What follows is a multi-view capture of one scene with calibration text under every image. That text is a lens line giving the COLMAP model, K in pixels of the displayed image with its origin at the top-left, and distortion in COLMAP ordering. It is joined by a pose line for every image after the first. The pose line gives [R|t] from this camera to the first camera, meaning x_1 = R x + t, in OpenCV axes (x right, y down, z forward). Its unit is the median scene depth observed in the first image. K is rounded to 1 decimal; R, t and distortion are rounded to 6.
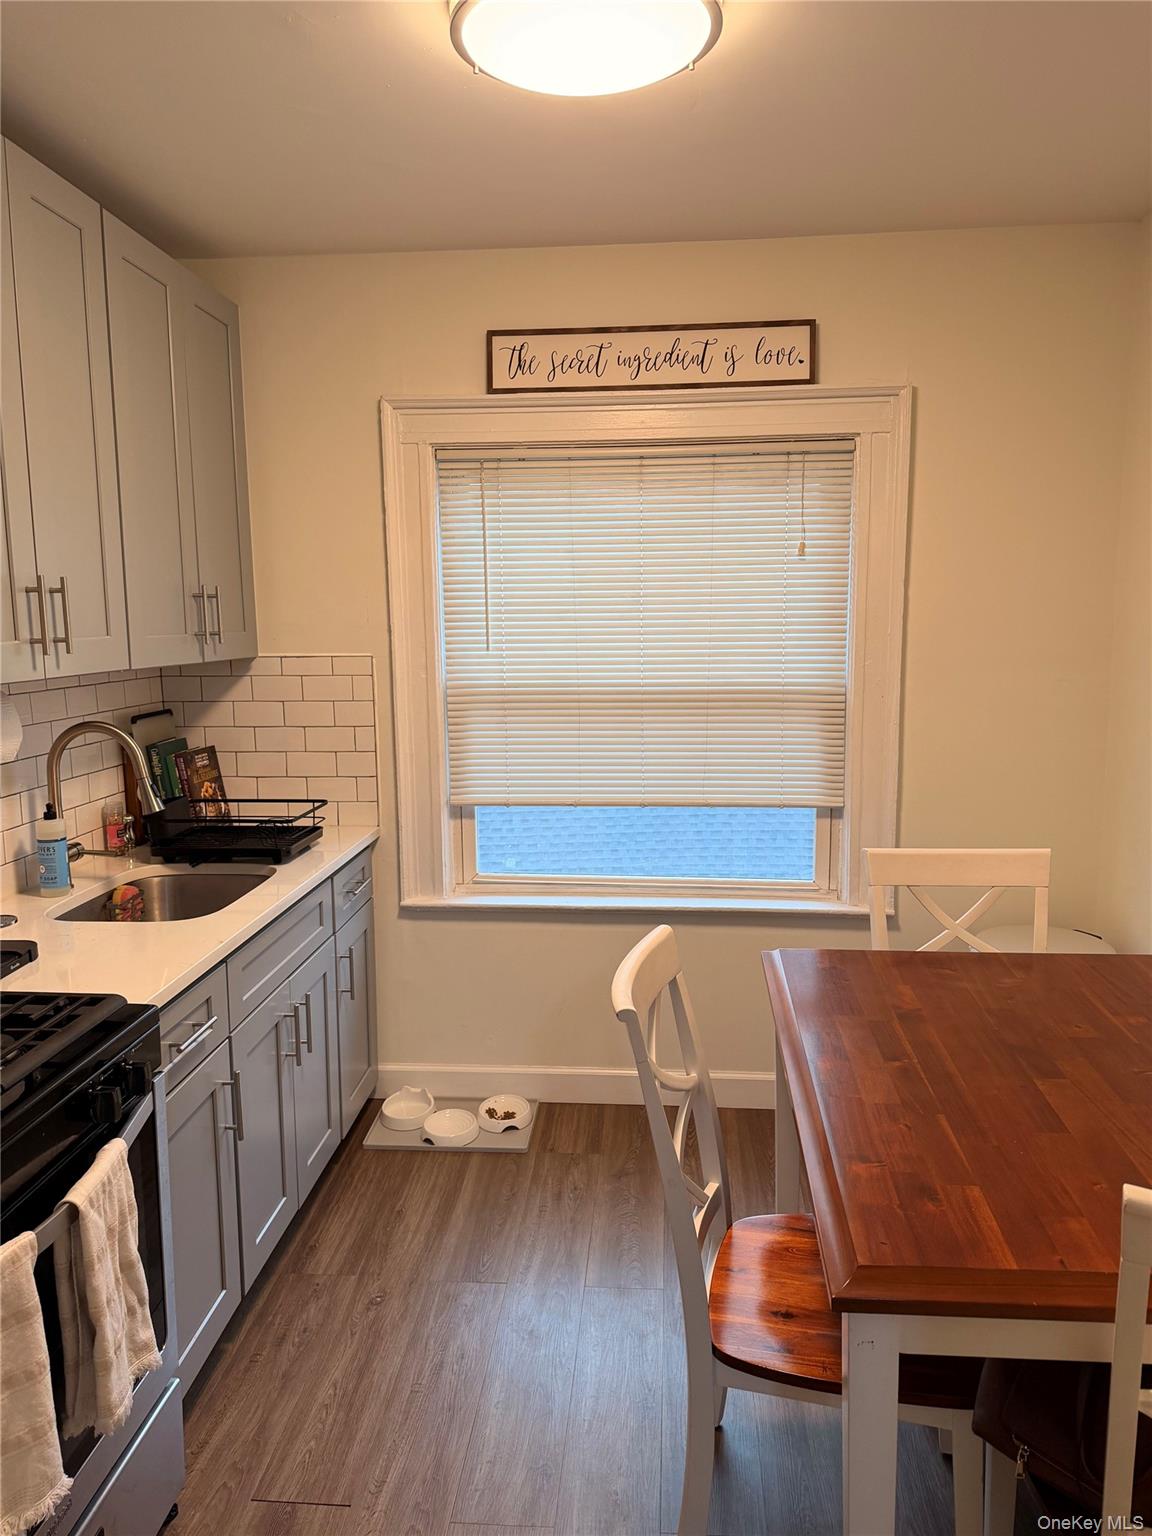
lens RADIAL K [[1078.0, 0, 576.4], [0, 1078.0, 750.5], [0, 0, 1]] dist [0.160144, -0.182156]
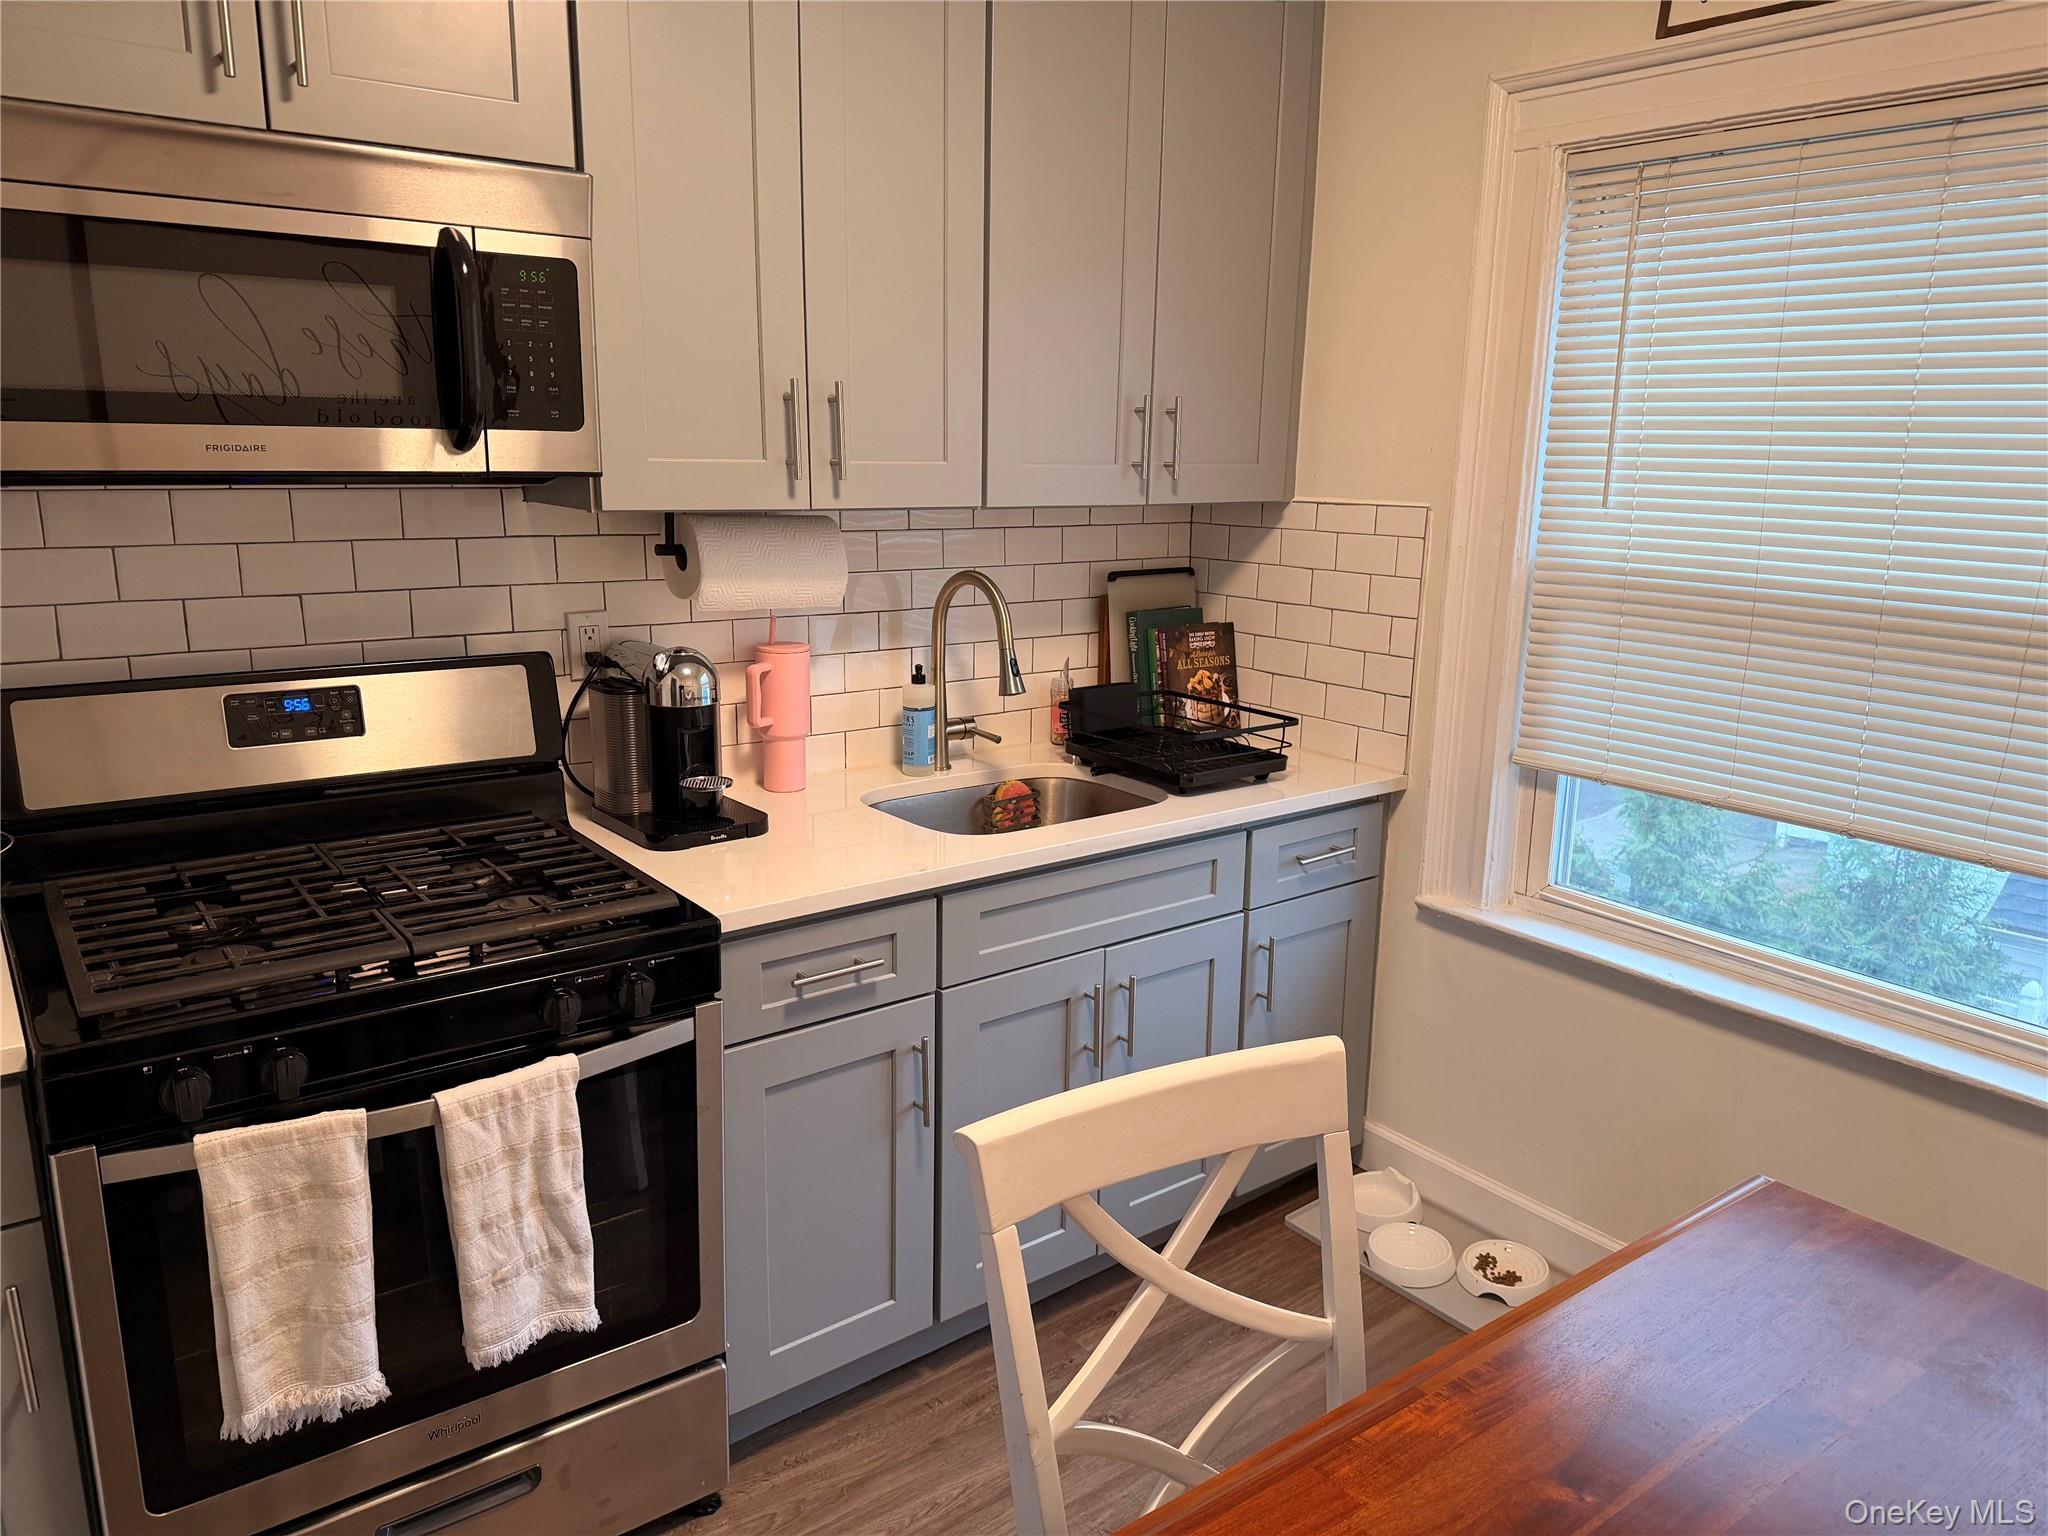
lens RADIAL K [[1426.1, 0, 1030.2], [0, 1426.1, 761.1], [0, 0, 1]] dist [0.120990, -0.175391]
pose [[0.675235, 0.182911, -0.714564, 0.284654], [-0.118446, 0.983082, 0.139718, -0.031904], [0.728030, -0.009705, 0.685476, 0.254014]]
